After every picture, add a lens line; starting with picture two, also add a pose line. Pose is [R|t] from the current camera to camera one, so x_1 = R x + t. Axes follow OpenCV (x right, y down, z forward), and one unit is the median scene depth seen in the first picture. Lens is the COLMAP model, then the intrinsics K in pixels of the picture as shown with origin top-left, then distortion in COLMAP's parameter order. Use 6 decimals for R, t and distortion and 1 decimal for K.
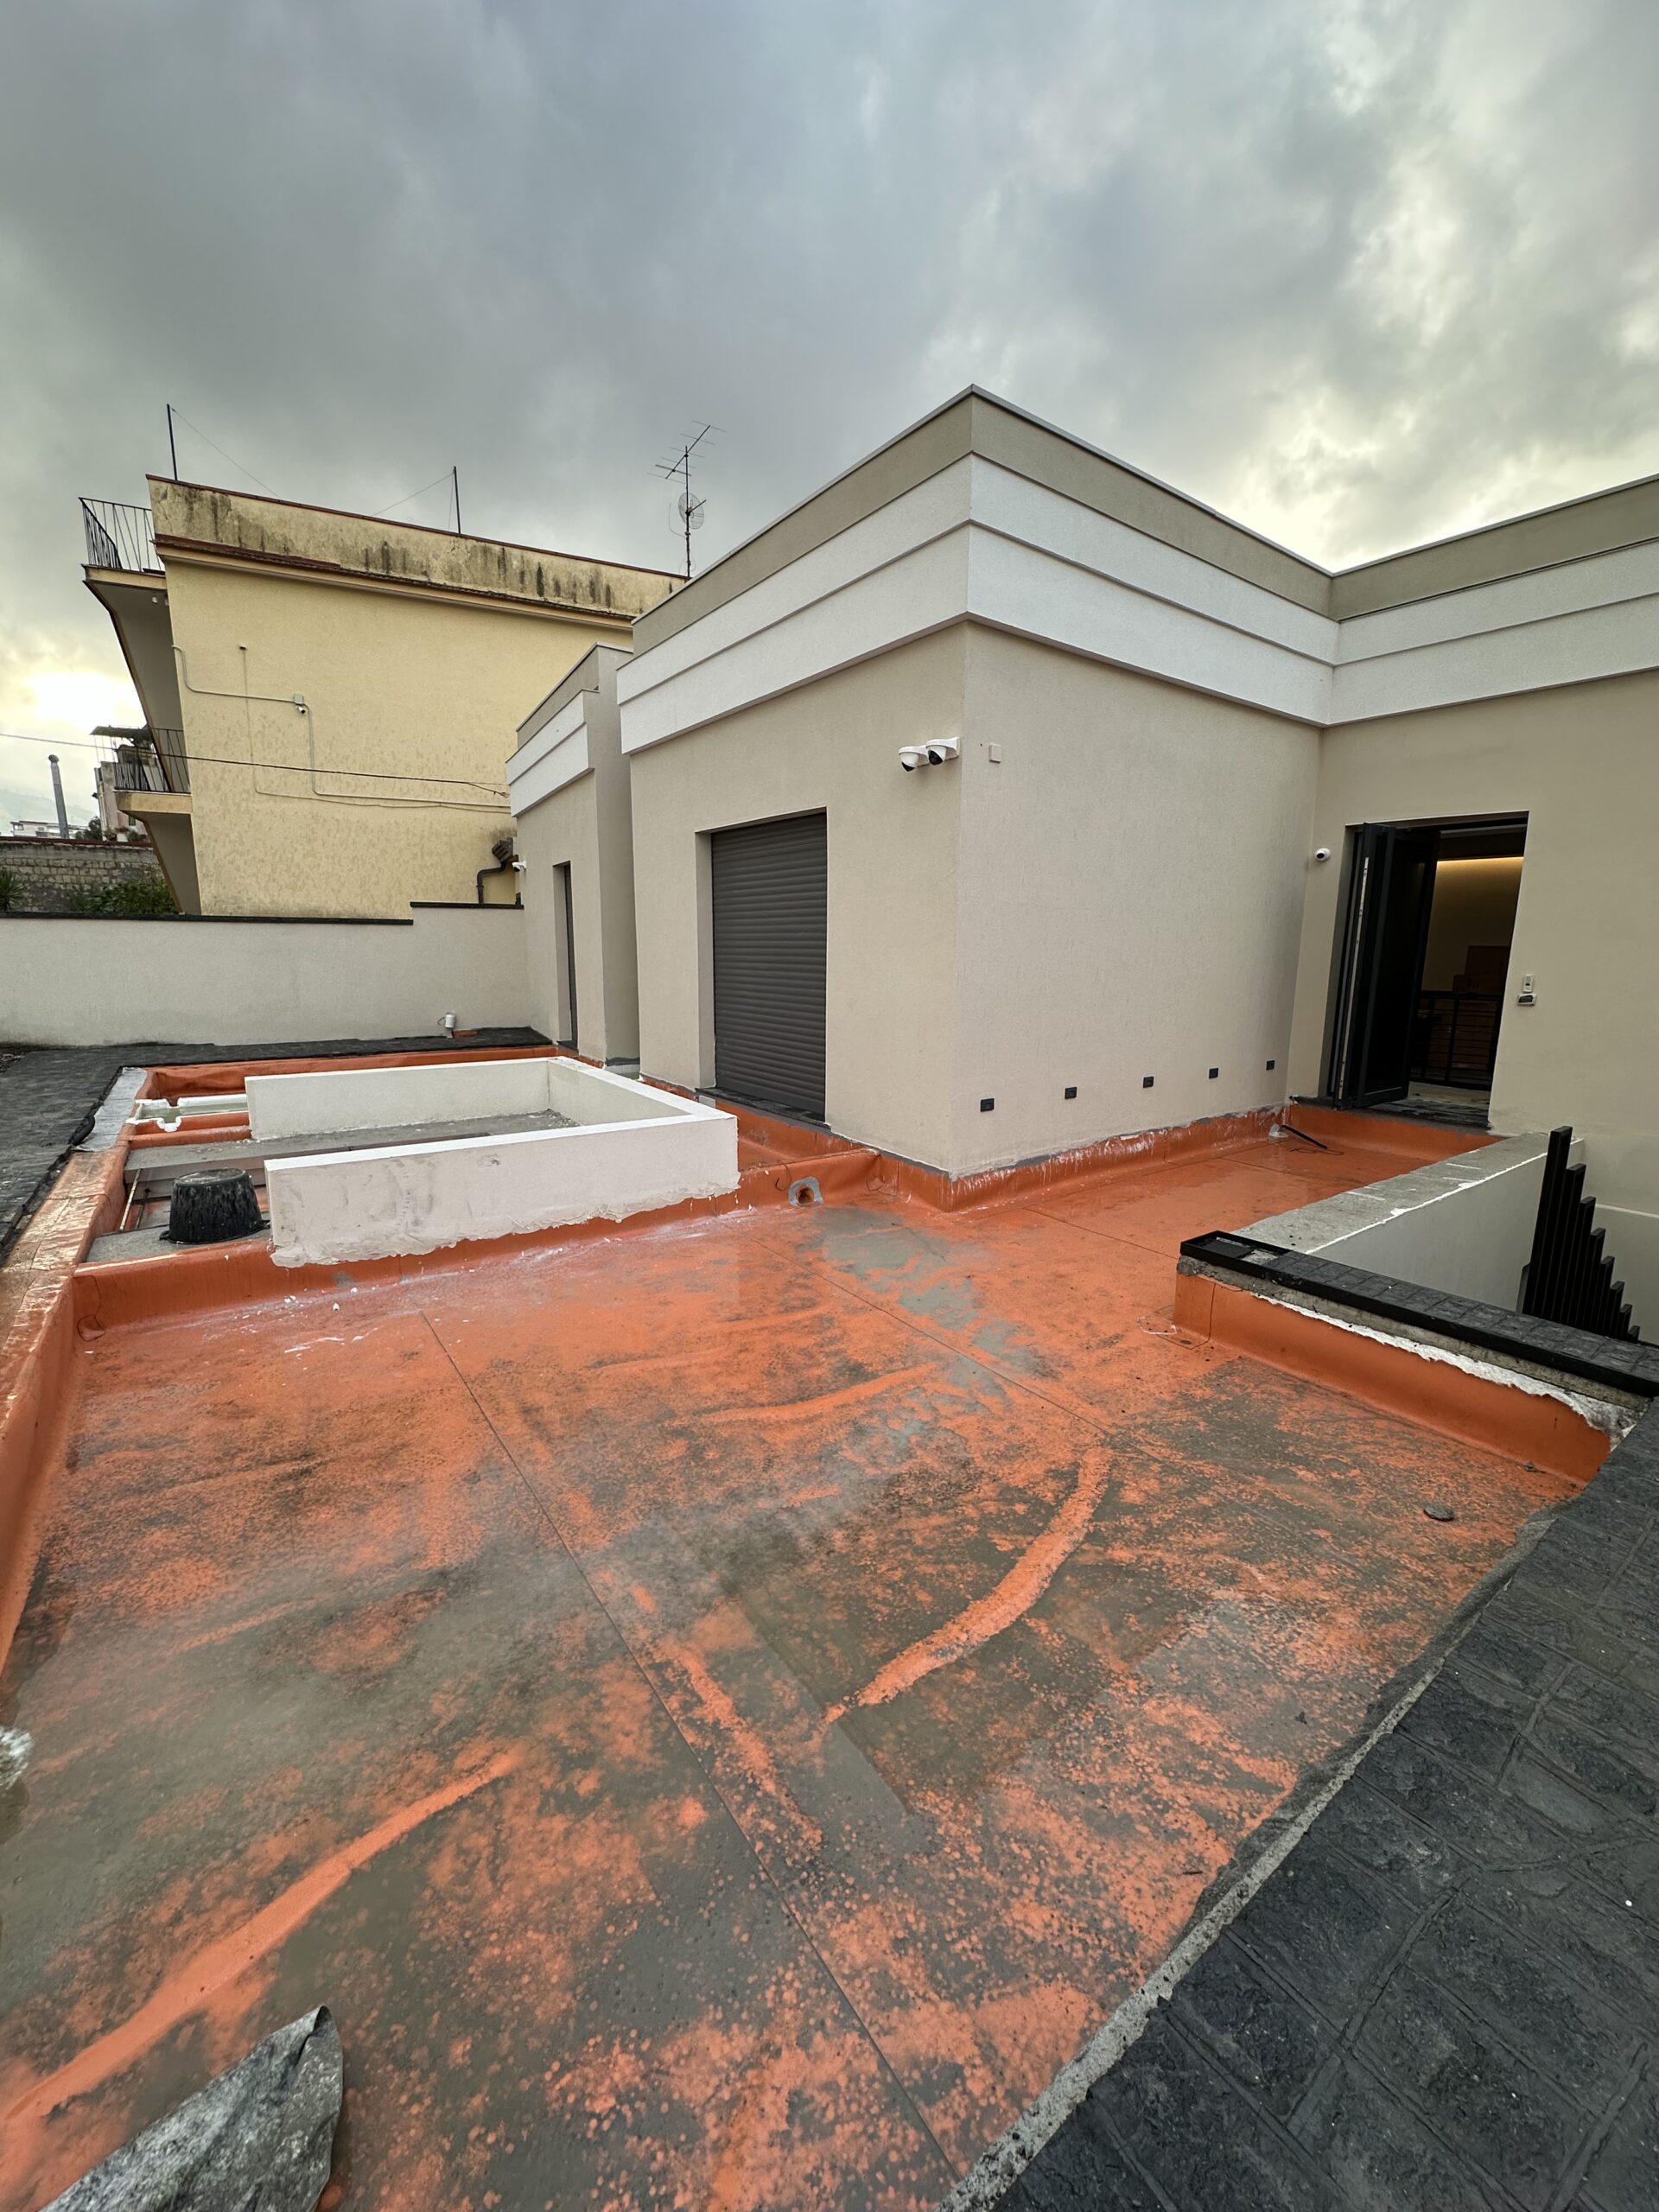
lens RADIAL K [[880.1, 0, 829.5], [0, 880.1, 1106.0], [0, 0, 1]] dist [-0.003838, 0.000290]
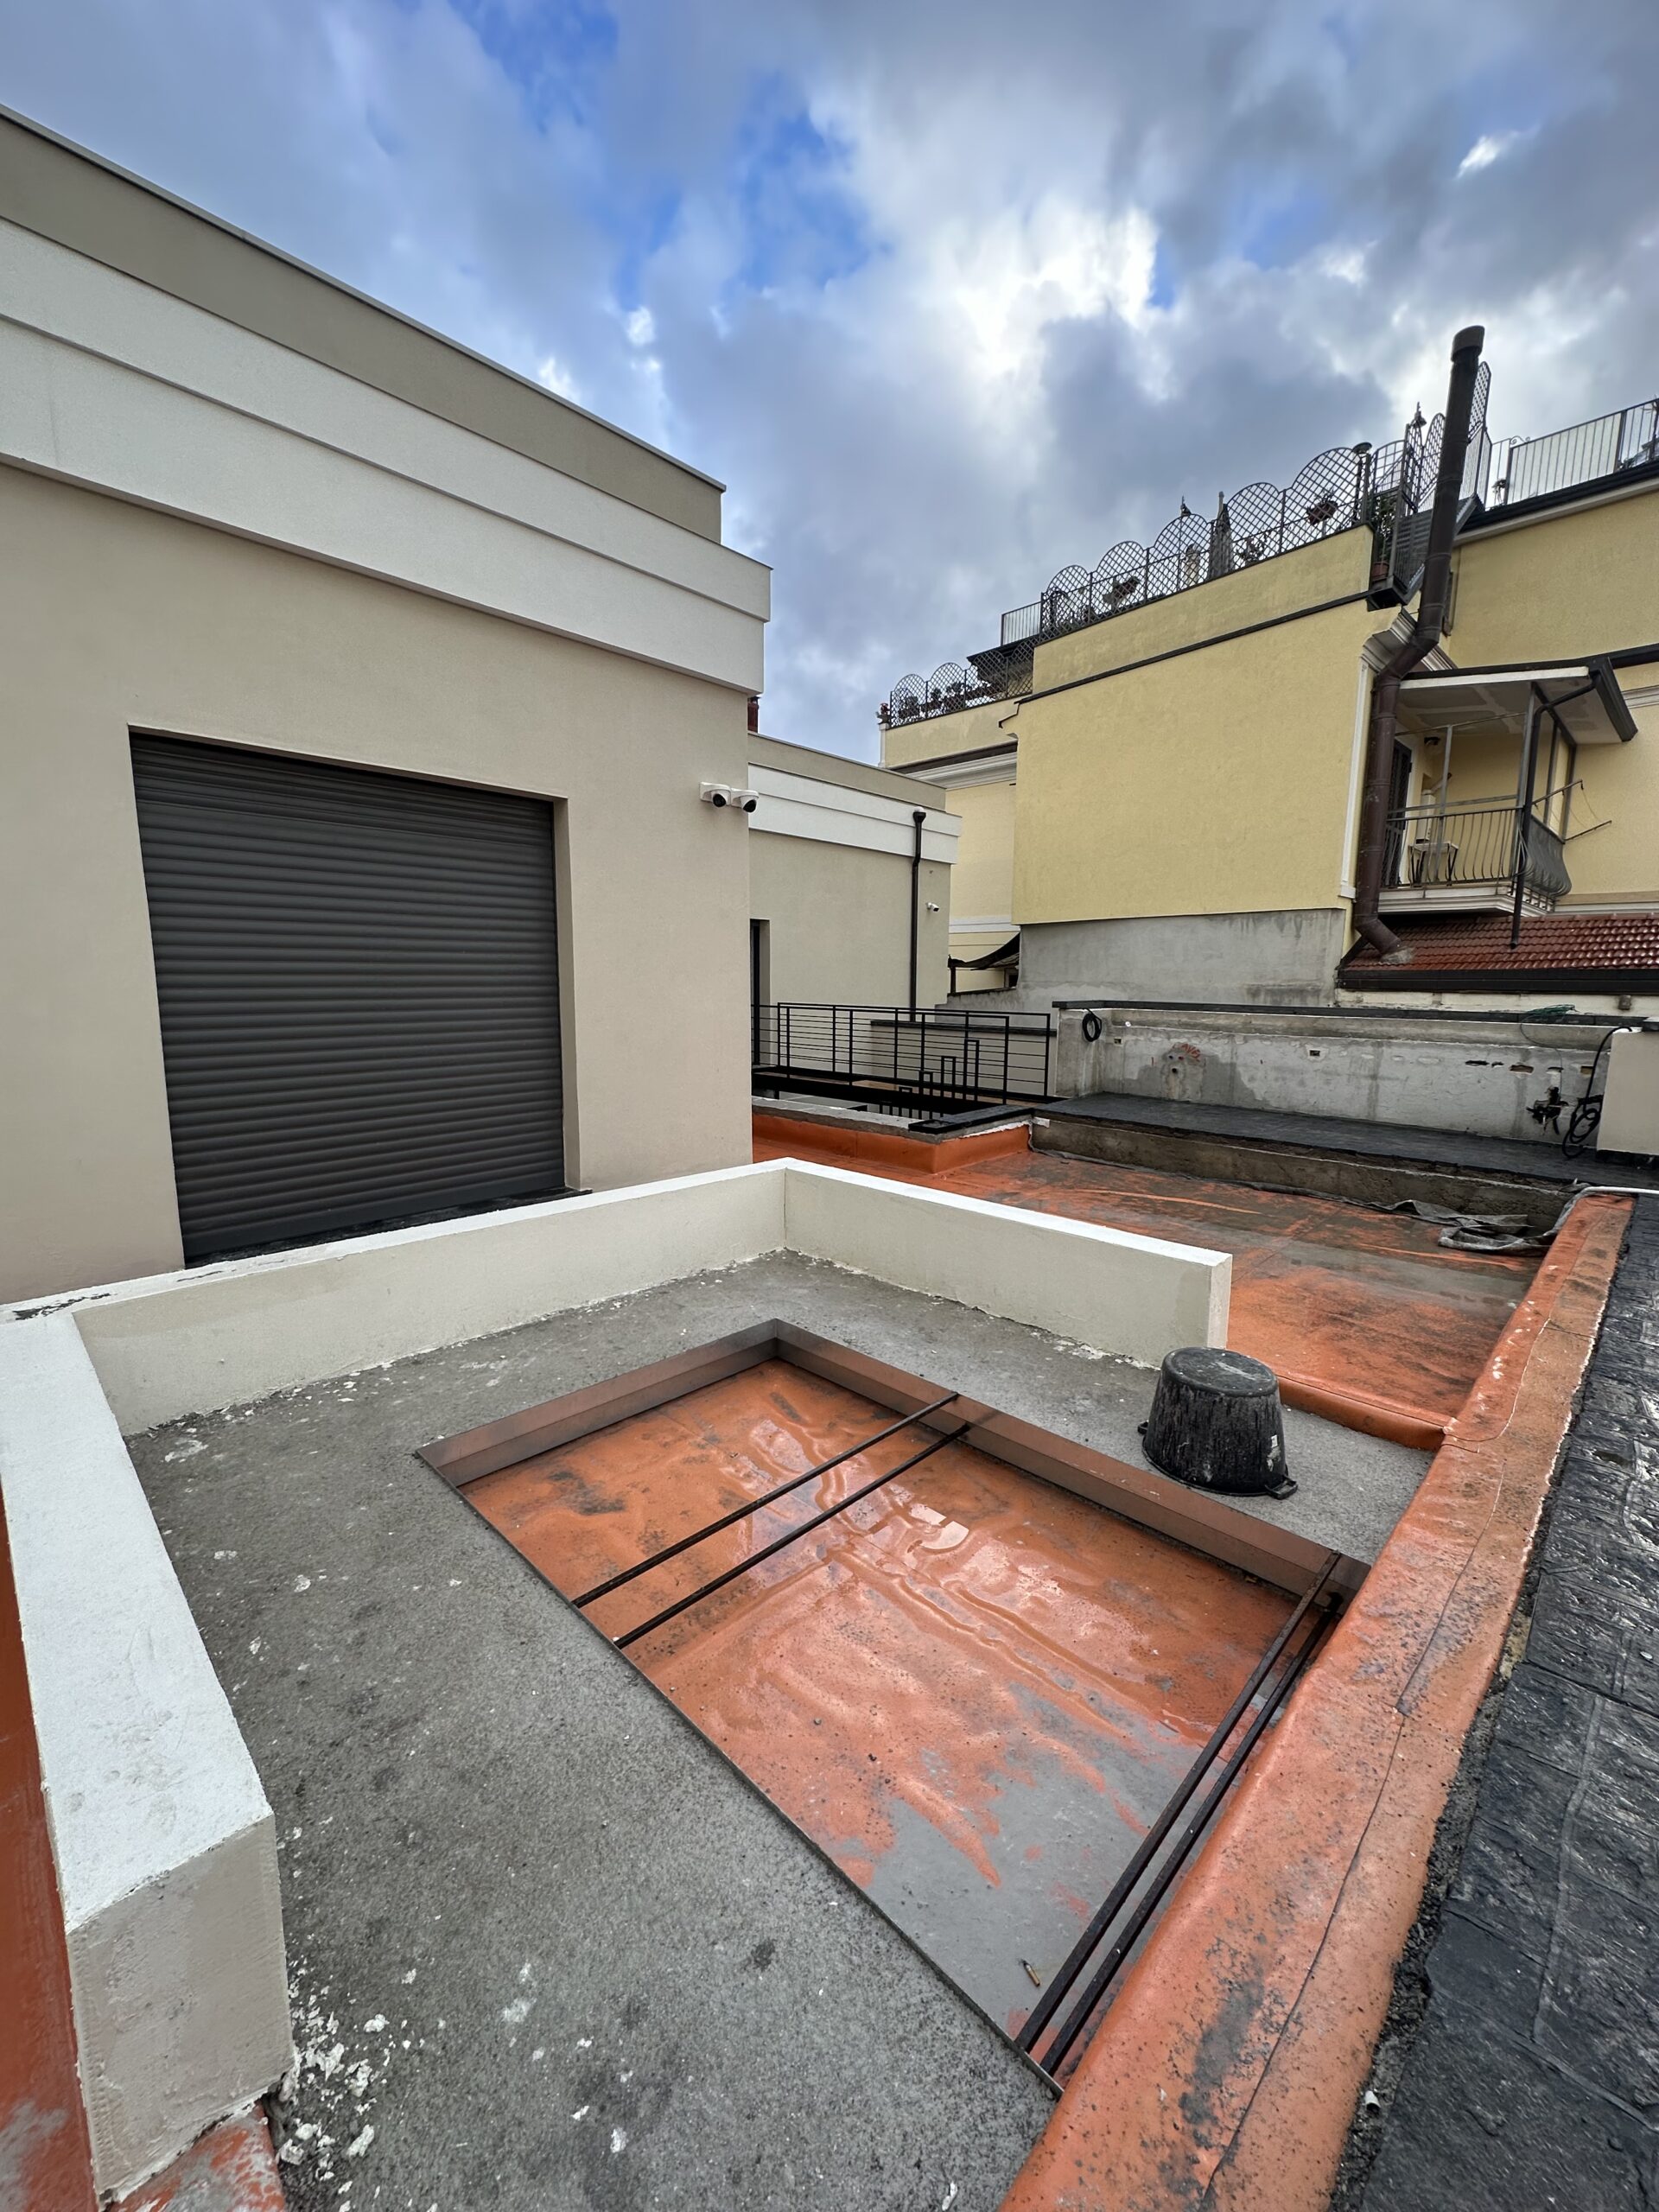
lens RADIAL K [[880.1, 0, 829.5], [0, 880.1, 1106.0], [0, 0, 1]] dist [-0.003838, 0.000290]
pose [[-0.186325, -0.157738, 0.969743, -0.879308], [0.167918, 0.967392, 0.189620, -0.183542], [-0.968032, 0.198168, -0.153762, 0.956175]]
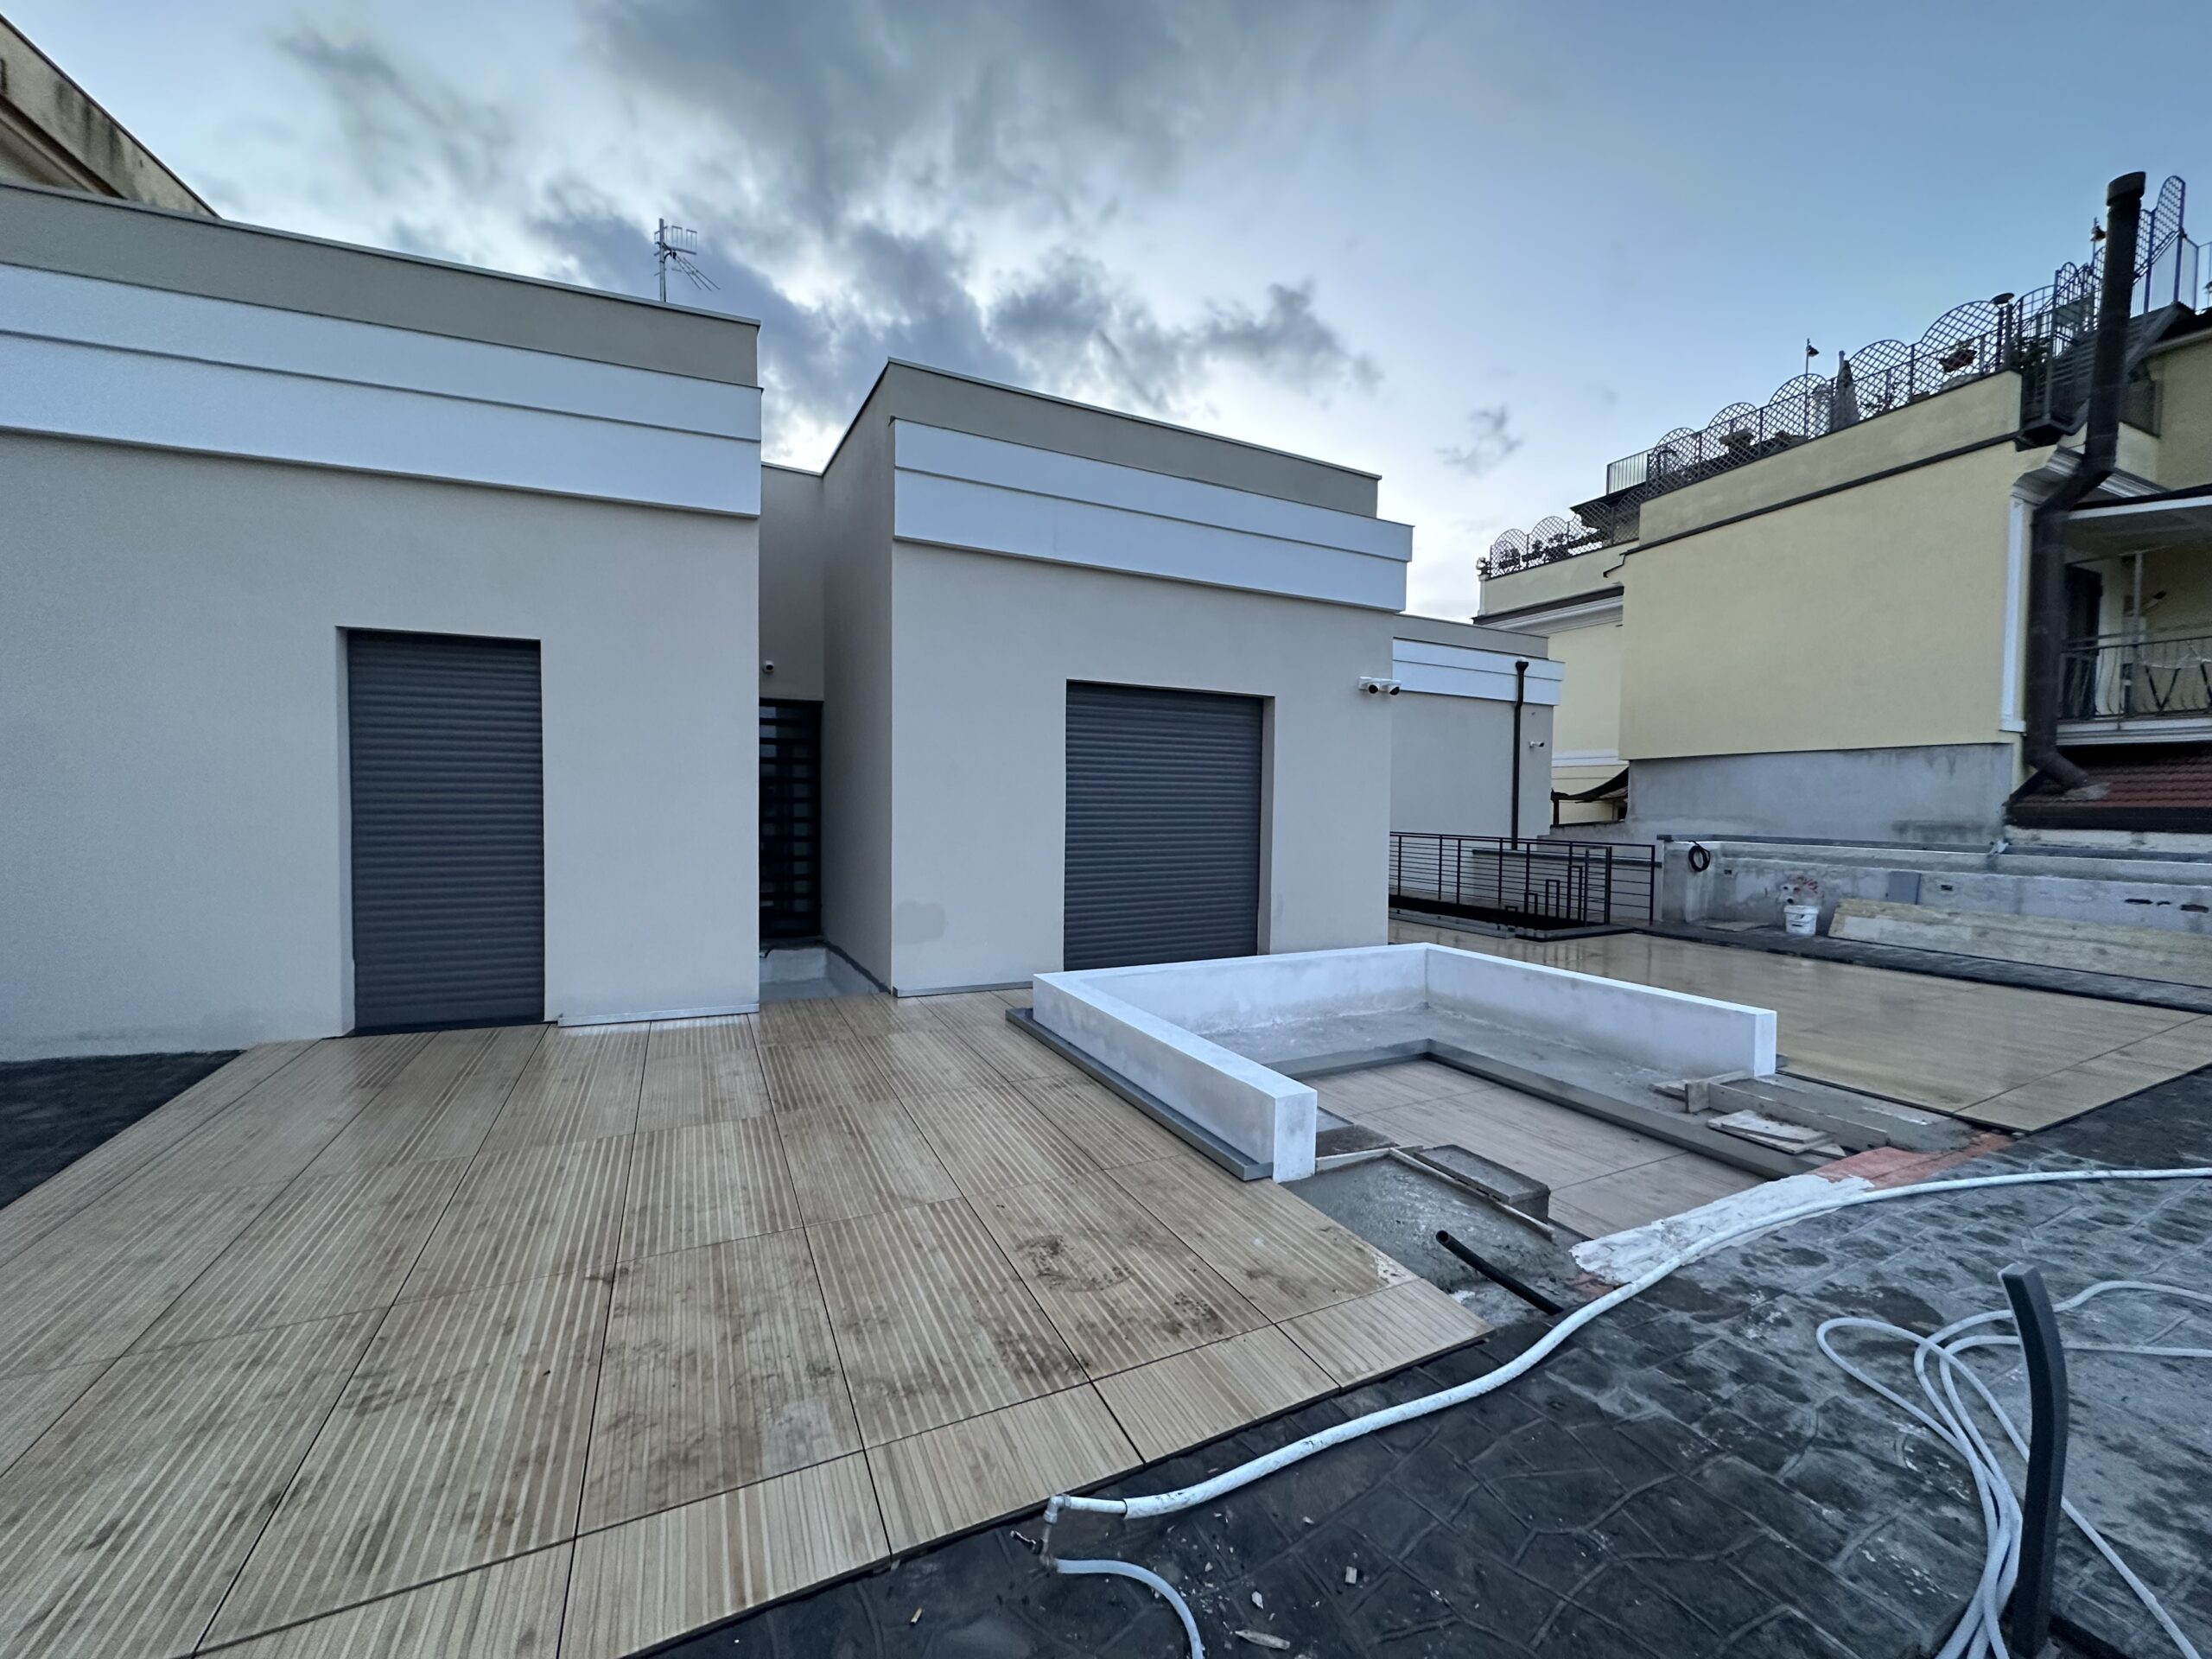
lens RADIAL K [[880.1, 0, 1099.6], [0, 880.1, 830.2], [0, 0, 1]] dist [-0.003838, 0.000290]
pose [[0.151934, -0.044088, 0.987407, -1.266639], [0.169638, 0.985344, 0.017893, -0.223534], [-0.973724, 0.164783, 0.157186, 1.085528]]
